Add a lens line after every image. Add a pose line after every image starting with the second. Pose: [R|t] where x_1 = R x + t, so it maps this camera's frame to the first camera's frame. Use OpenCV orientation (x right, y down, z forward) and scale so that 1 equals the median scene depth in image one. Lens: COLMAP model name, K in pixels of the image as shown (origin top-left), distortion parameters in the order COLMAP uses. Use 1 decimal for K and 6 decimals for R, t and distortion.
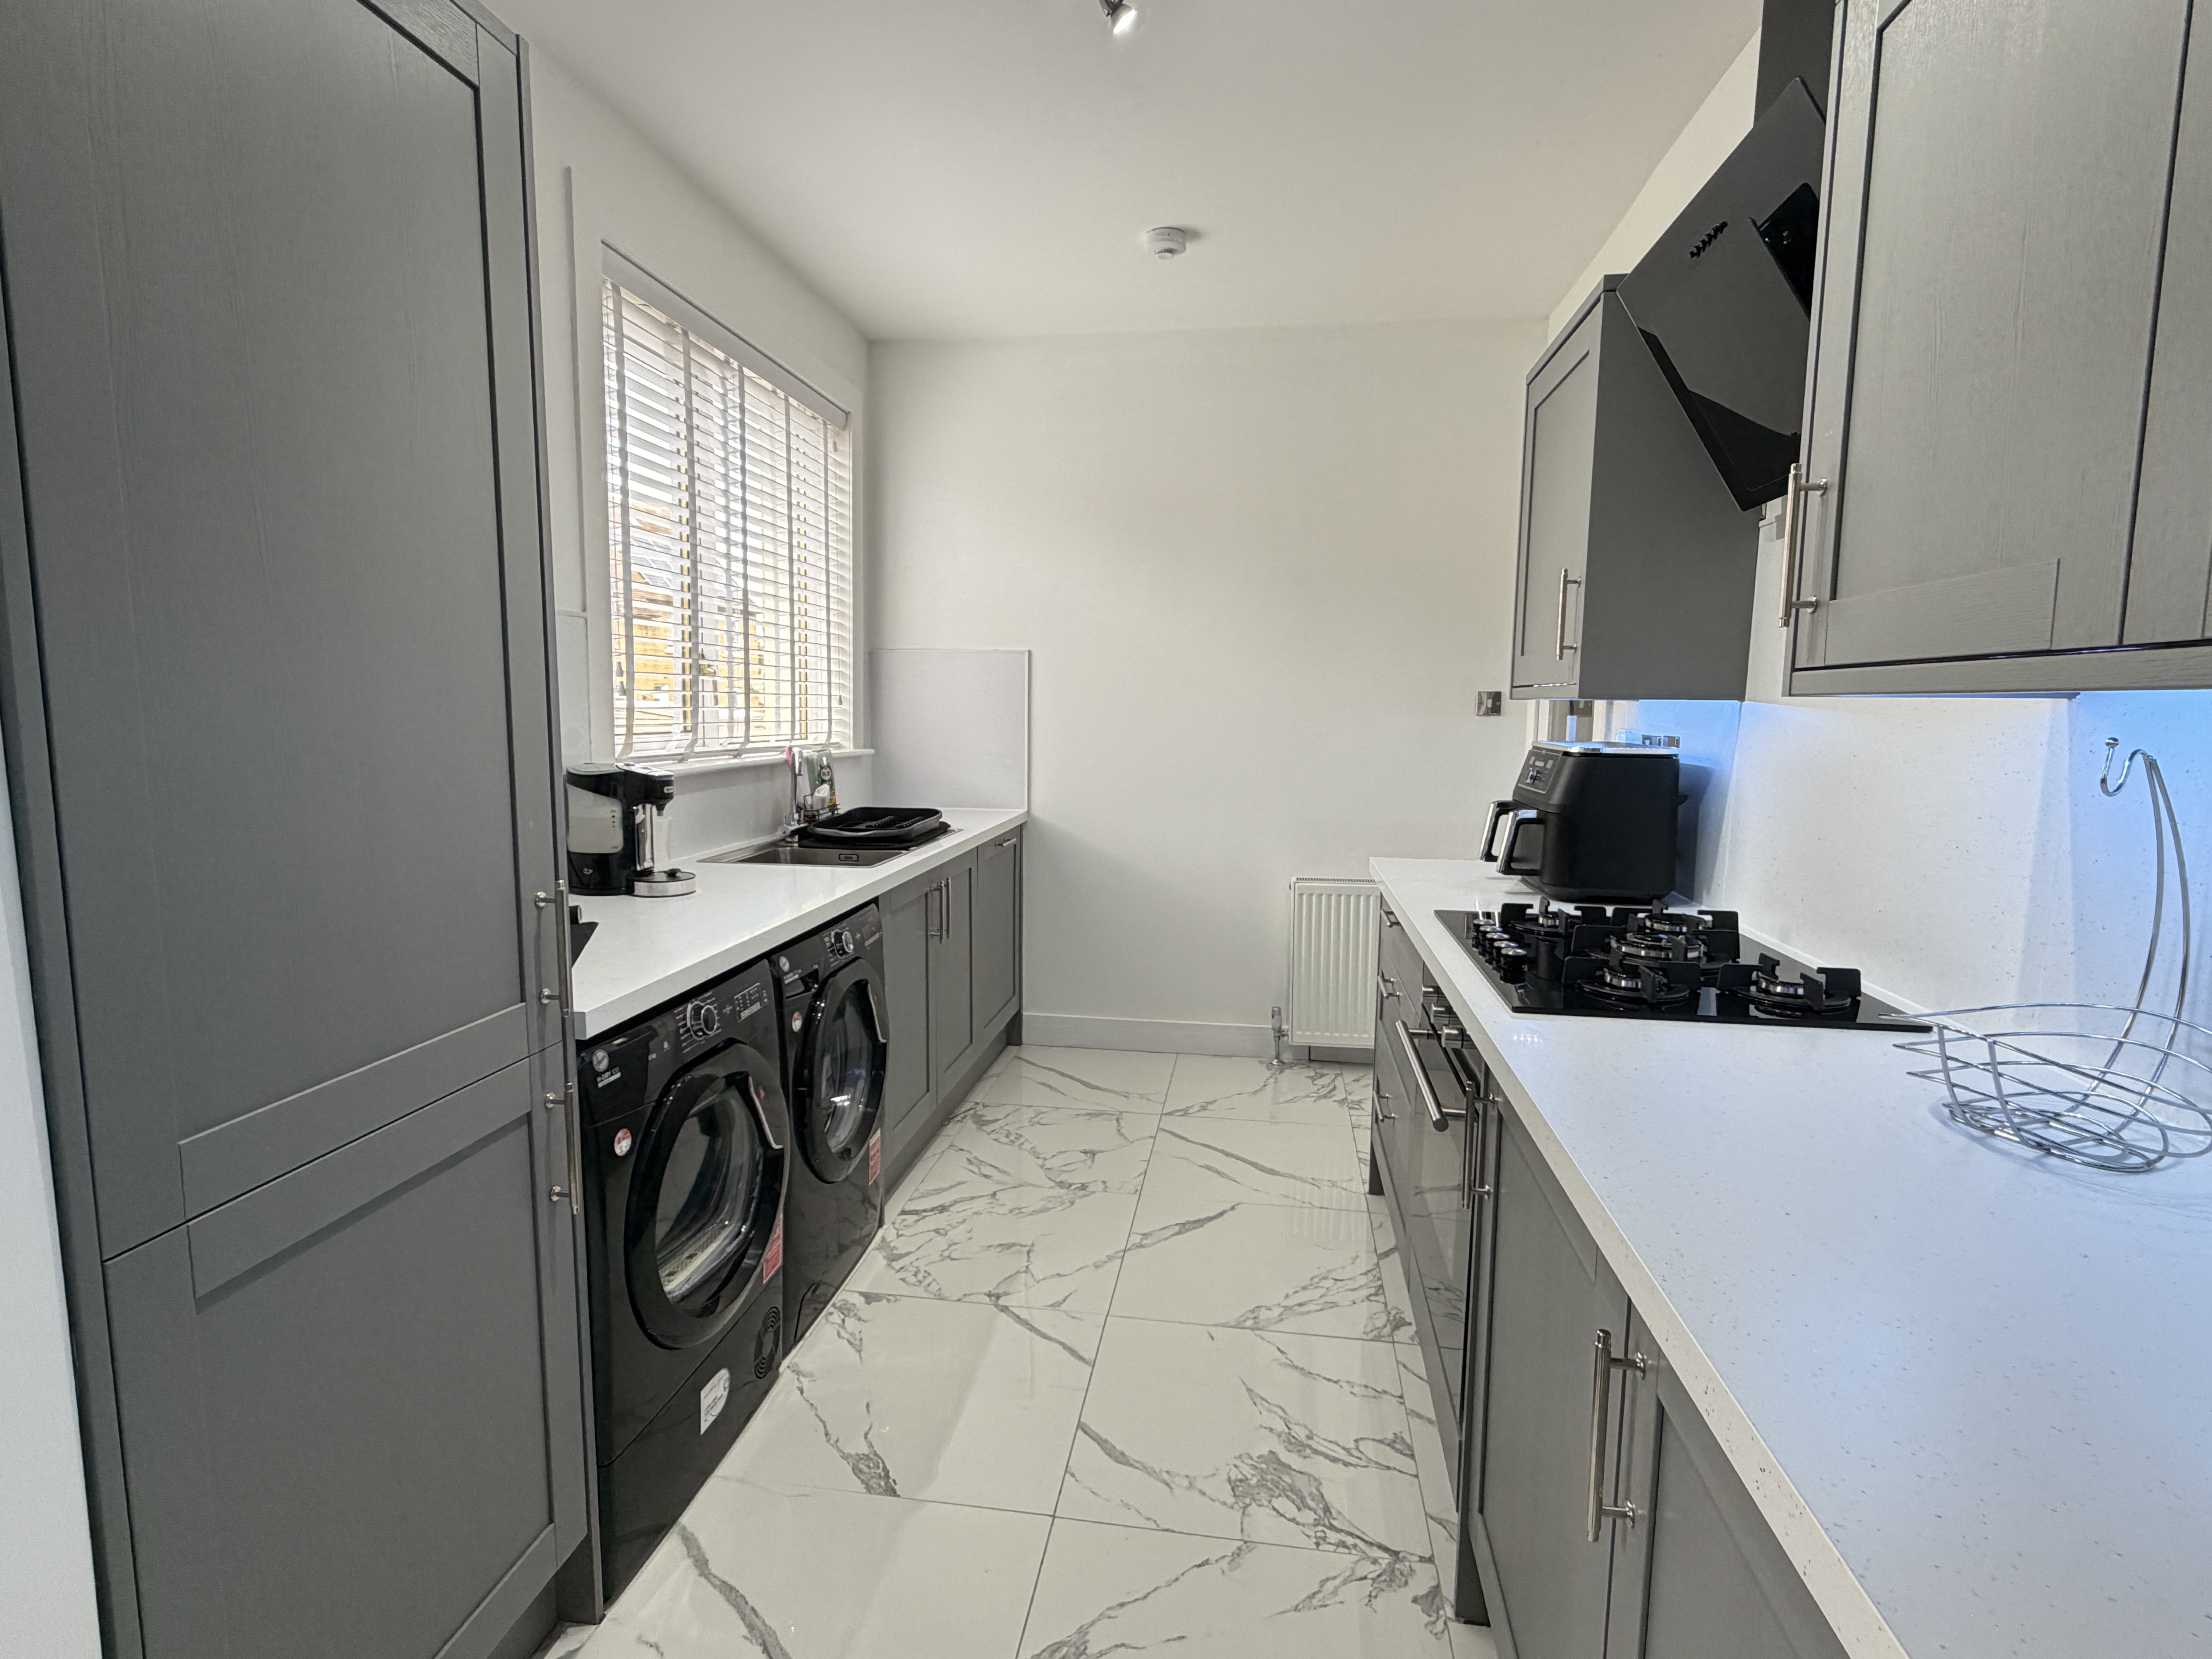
lens RADIAL K [[1102.8, 0, 1099.3], [0, 1102.8, 832.0], [0, 0, 1]] dist [-0.001912, 0.000768]
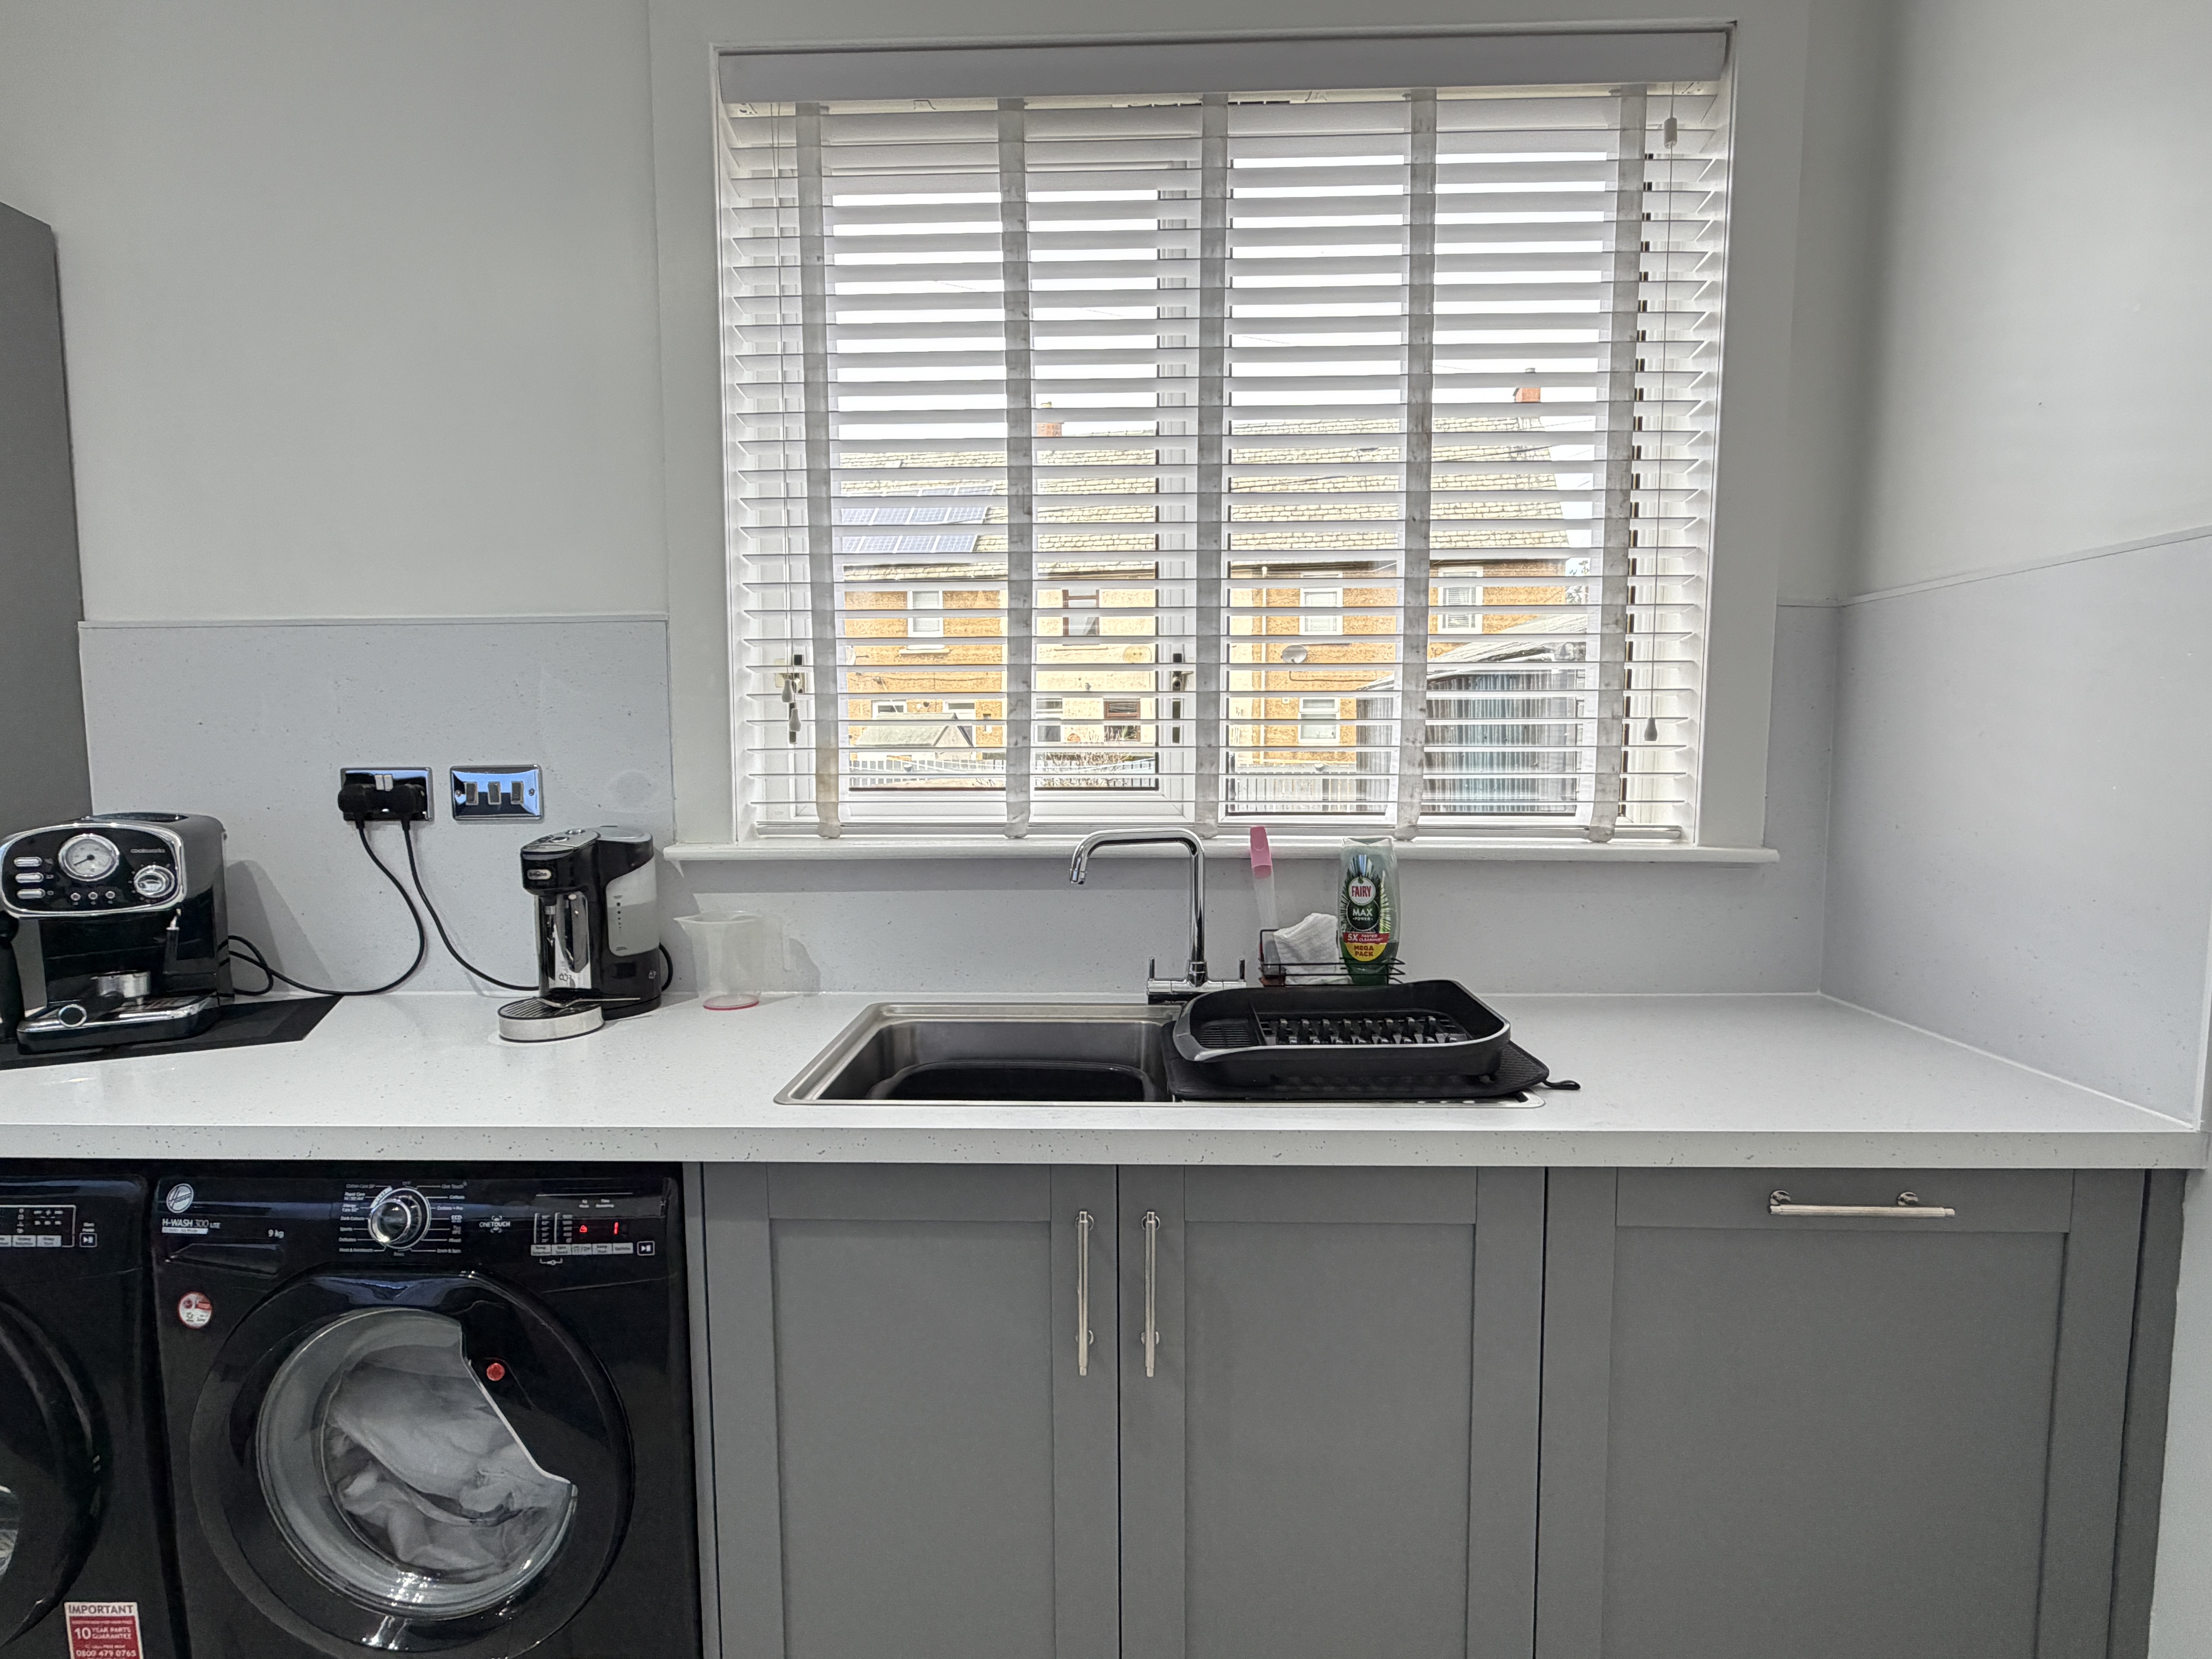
lens RADIAL K [[1102.8, 0, 1099.3], [0, 1102.8, 832.0], [0, 0, 1]] dist [-0.001912, 0.000768]
pose [[0.112600, 0.079621, -0.990445, 0.283009], [-0.116419, 0.990976, 0.066428, -0.134693], [0.986797, 0.107827, 0.120853, 1.200907]]
